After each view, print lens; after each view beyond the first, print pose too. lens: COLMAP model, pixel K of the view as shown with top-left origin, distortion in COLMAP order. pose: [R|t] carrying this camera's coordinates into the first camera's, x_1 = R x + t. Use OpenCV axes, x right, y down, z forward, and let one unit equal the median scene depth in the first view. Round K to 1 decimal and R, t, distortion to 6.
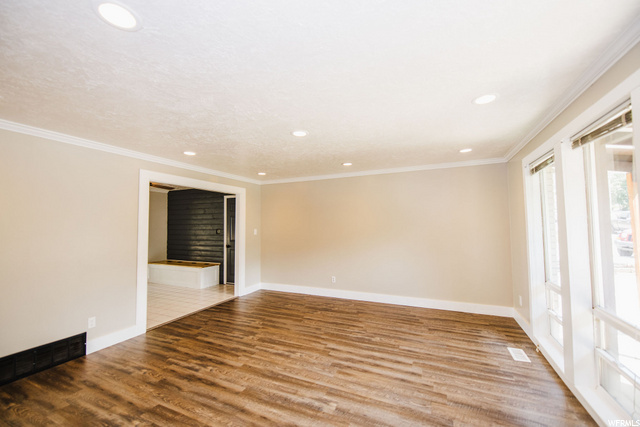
lens RADIAL K [[262.3, 0, 318.1], [0, 262.3, 211.8], [0, 0, 1]] dist [-0.000035, -0.002972]
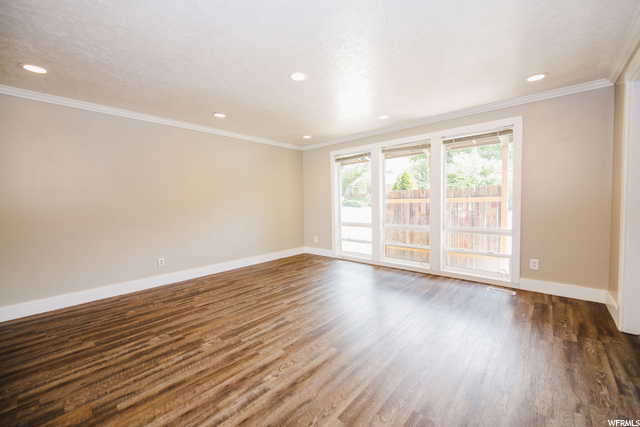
lens RADIAL K [[262.3, 0, 318.8], [0, 262.3, 216.6], [0, 0, 1]] dist [-0.000035, -0.002972]
pose [[0.277439, -0.045384, 0.959671, -0.806979], [-0.029127, 0.998027, 0.055618, 0.111826], [-0.960301, -0.043383, 0.275570, 0.566274]]
